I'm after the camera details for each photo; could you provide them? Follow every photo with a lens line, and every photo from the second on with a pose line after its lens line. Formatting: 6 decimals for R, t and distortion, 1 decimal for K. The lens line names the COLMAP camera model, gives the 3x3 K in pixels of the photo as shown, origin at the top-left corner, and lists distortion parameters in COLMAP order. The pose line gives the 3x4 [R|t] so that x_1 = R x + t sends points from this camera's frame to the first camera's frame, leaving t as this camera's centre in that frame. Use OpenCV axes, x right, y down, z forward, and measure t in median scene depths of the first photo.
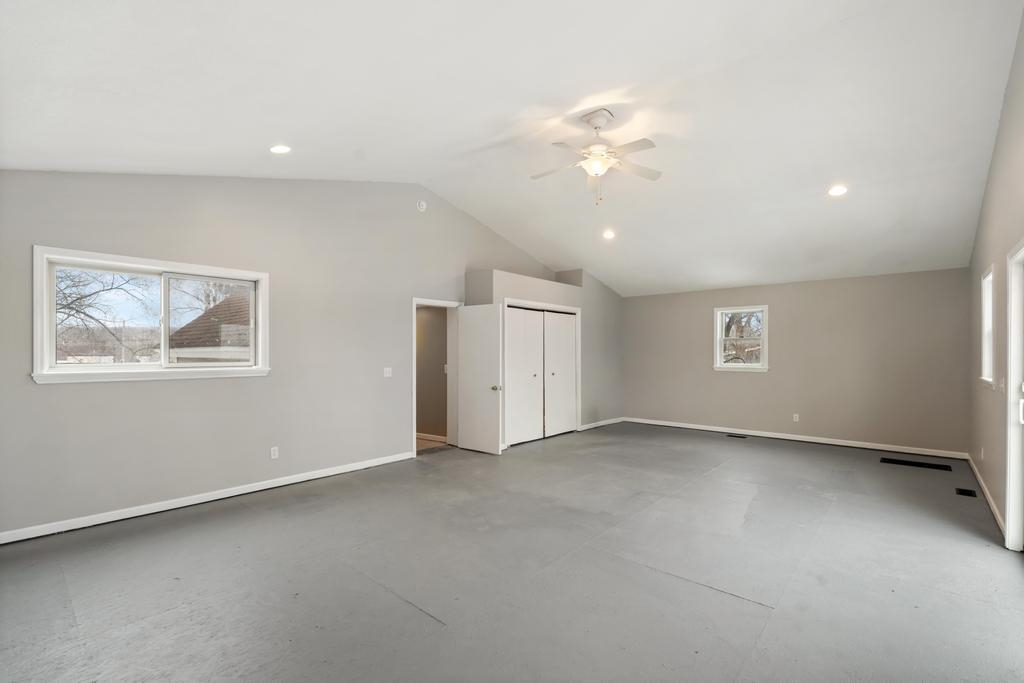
lens RADIAL K [[470.3, 0, 513.6], [0, 470.3, 352.8], [0, 0, 1]] dist [-0.001117, -0.000082]
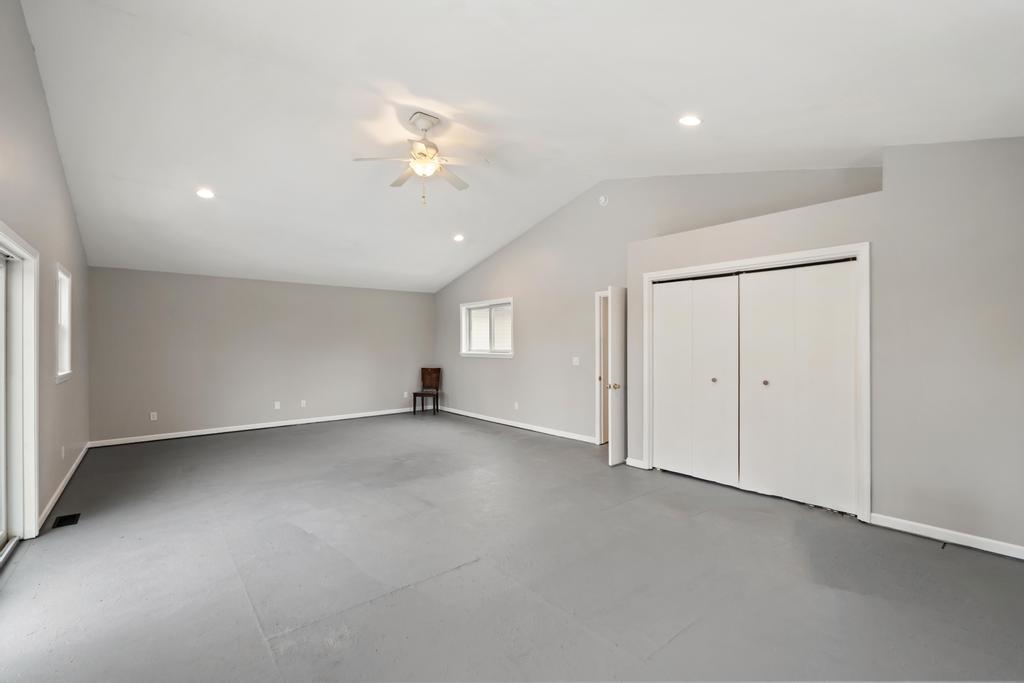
lens RADIAL K [[458.5, 0, 513.8], [0, 458.5, 335.1], [0, 0, 1]] dist [-0.001947, -0.000201]
pose [[-0.180777, -0.022669, -0.983263, 0.847059], [0.000250, 0.999733, -0.023094, 0.002356], [0.983524, -0.004421, -0.180723, 1.021660]]
